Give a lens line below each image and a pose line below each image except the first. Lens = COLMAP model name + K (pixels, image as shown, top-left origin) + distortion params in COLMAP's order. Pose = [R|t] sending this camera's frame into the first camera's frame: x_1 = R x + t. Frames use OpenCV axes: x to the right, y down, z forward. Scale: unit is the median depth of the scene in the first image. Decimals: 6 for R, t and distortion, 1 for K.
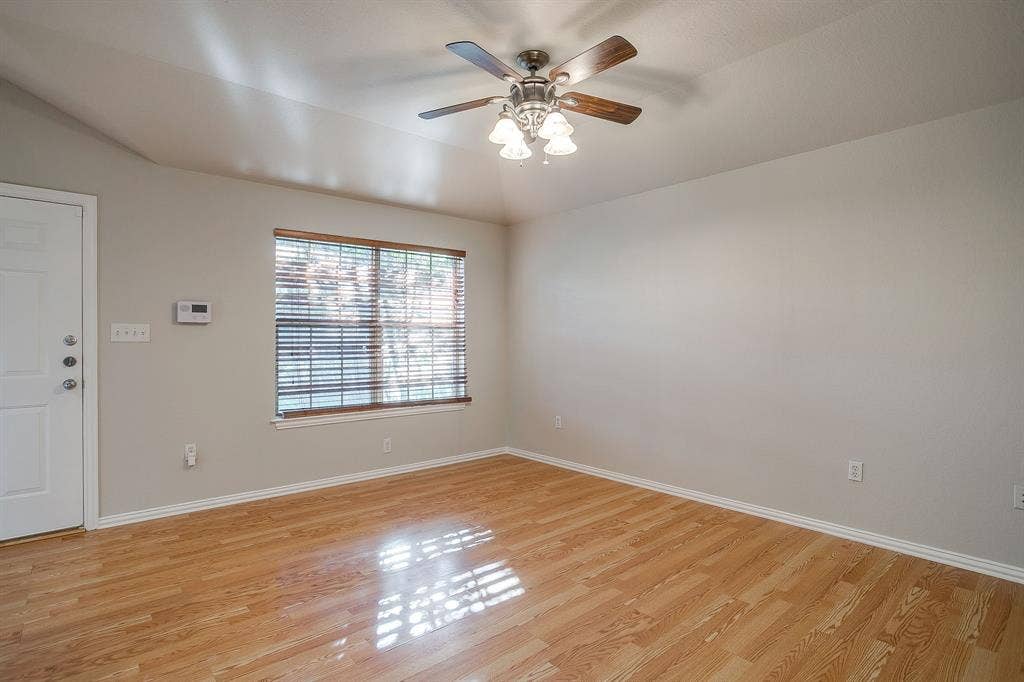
lens RADIAL K [[508.7, 0, 484.6], [0, 508.7, 340.7], [0, 0, 1]] dist [-0.027067, 0.013913]
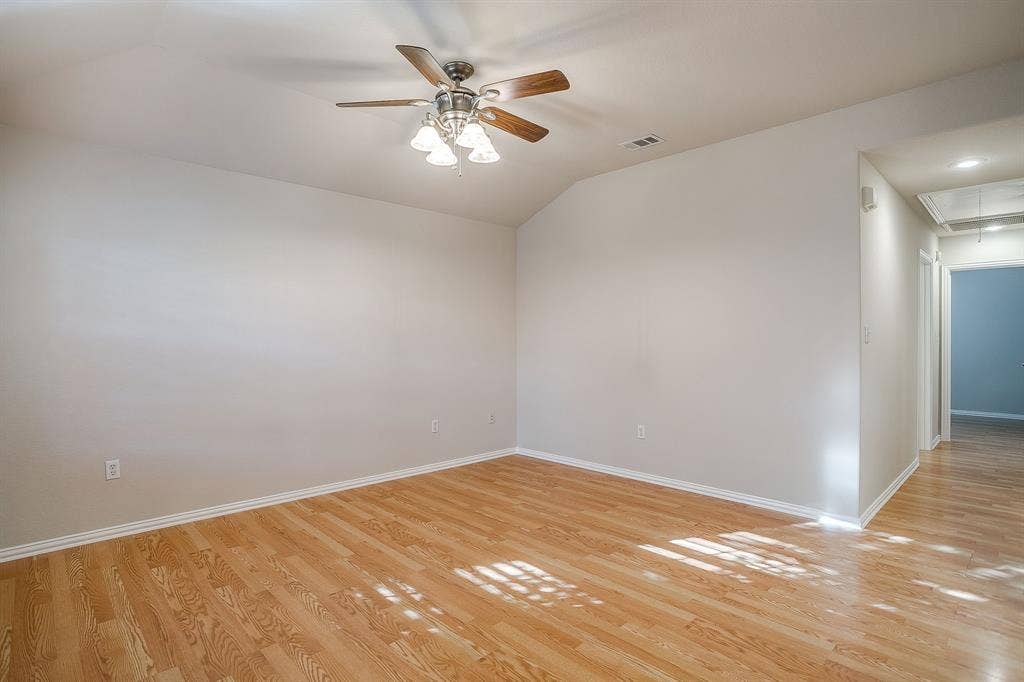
lens RADIAL K [[508.7, 0, 512.3], [0, 508.7, 341.7], [0, 0, 1]] dist [-0.027067, 0.013913]
pose [[-0.087530, 0.007692, 0.996132, -0.877963], [-0.003740, 0.999961, -0.008050, 0.005898], [-0.996155, -0.004430, -0.087497, 0.914702]]
